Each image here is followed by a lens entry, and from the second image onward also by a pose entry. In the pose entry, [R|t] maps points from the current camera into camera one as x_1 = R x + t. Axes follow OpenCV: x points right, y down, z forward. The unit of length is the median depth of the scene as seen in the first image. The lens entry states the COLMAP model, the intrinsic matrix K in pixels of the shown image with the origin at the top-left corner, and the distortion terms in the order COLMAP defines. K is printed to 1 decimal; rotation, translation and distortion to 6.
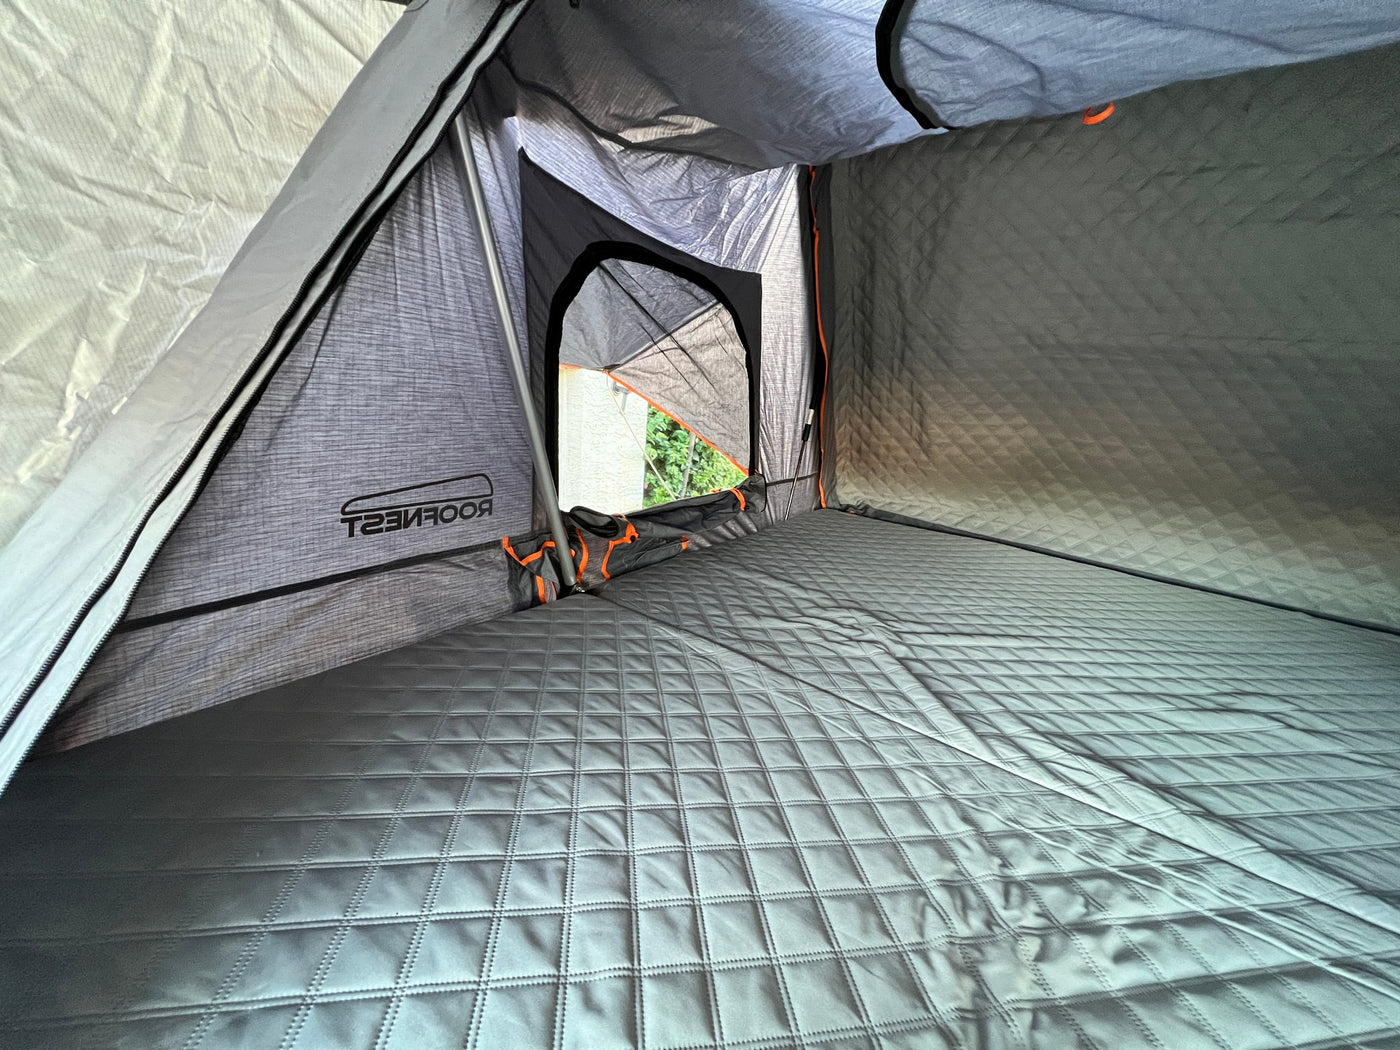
lens RADIAL K [[560.1, 0, 698.7], [0, 560.1, 524.6], [0, 0, 1]] dist [0.001587, -0.000040]
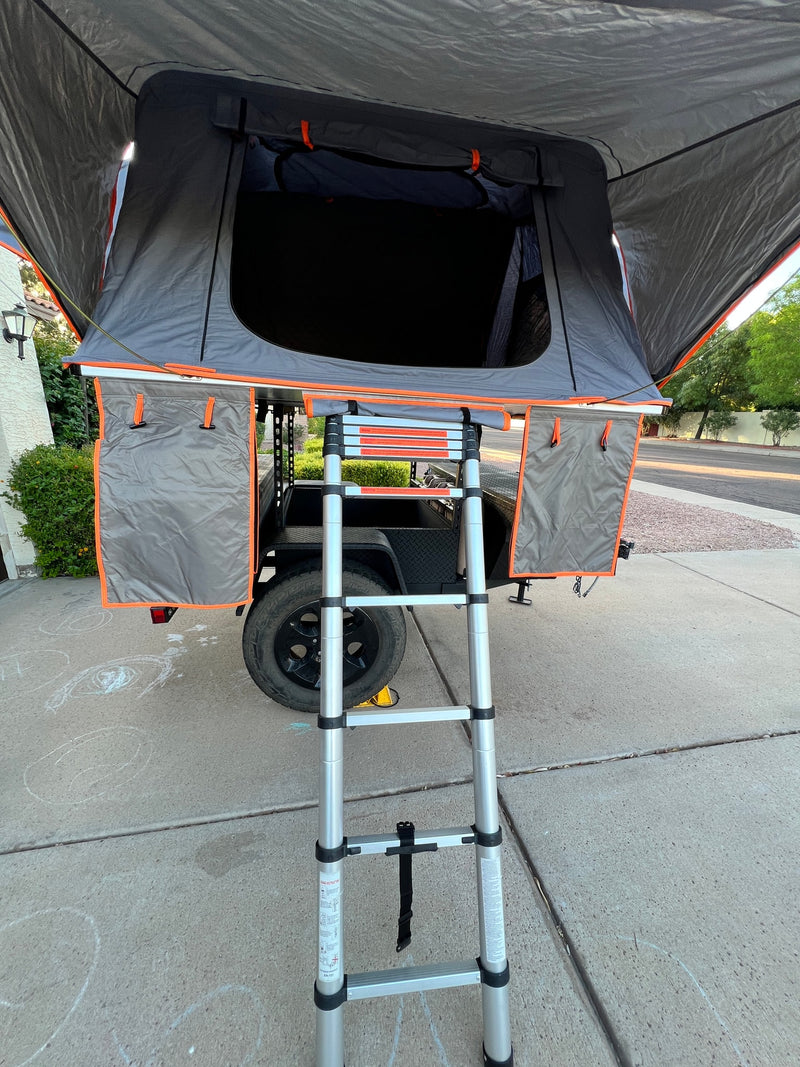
lens RADIAL K [[426.9, 0, 402.8], [0, 426.9, 530.3], [0, 0, 1]] dist [0.001587, -0.000040]
pose [[0.712474, -0.254690, 0.653846, -0.568473], [0.198643, 0.966894, 0.160175, 0.413154], [-0.672995, 0.015761, 0.739479, -0.554302]]
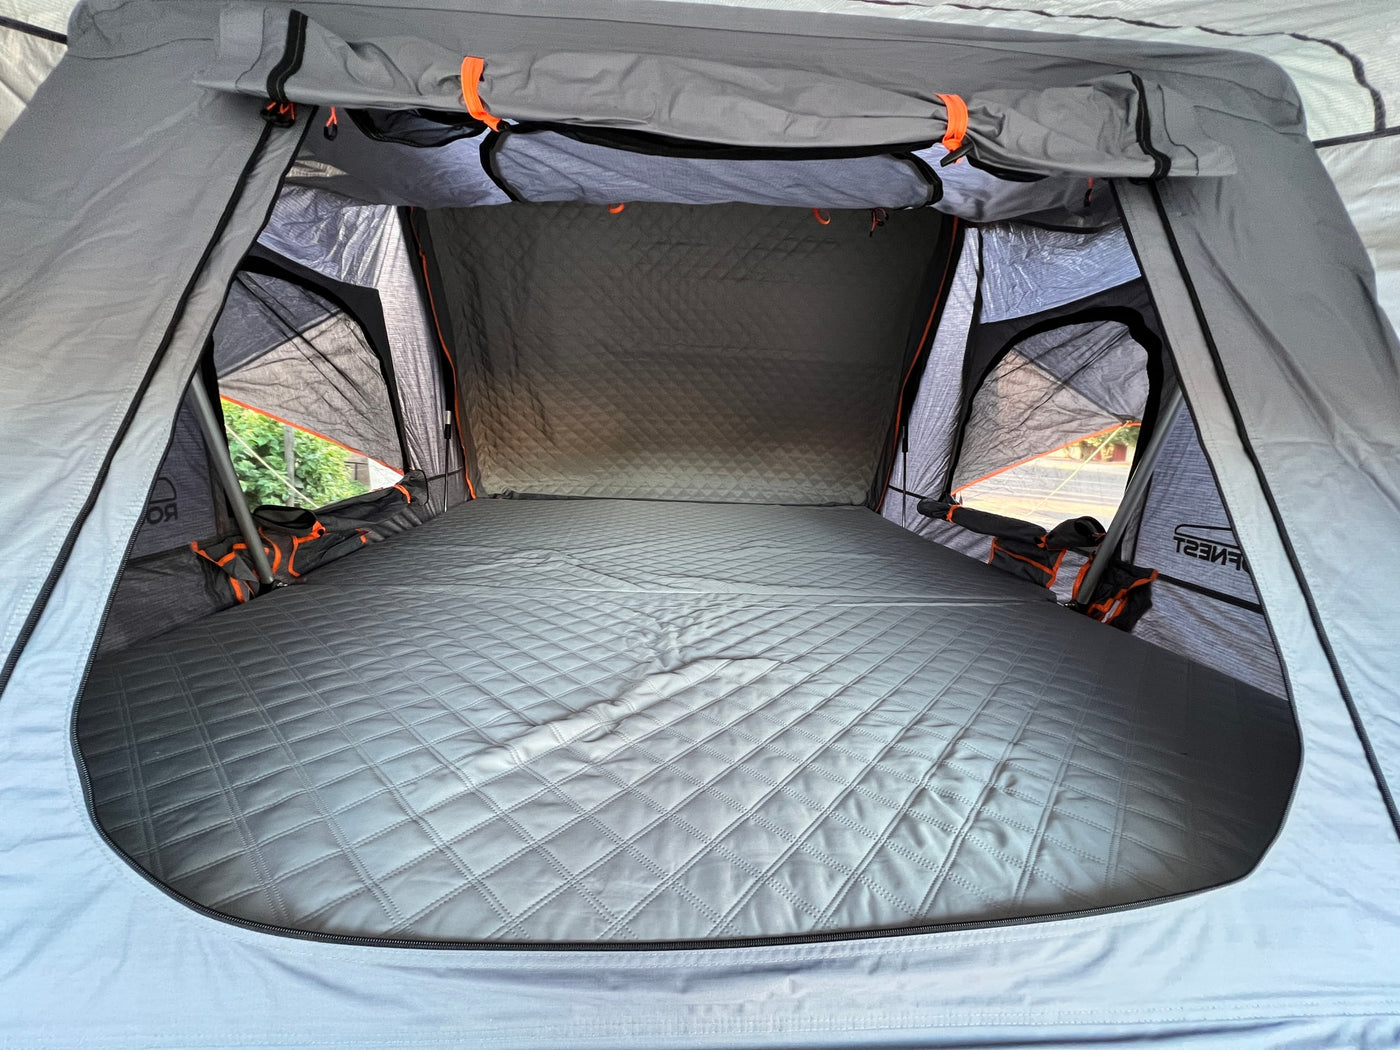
lens RADIAL K [[560.1, 0, 698.7], [0, 560.1, 524.6], [0, 0, 1]] dist [0.001587, -0.000040]
pose [[0.780431, -0.190518, 0.595509, -0.139471], [0.203191, 0.978029, 0.046609, 0.078790], [-0.591305, 0.084627, 0.801995, -0.211206]]
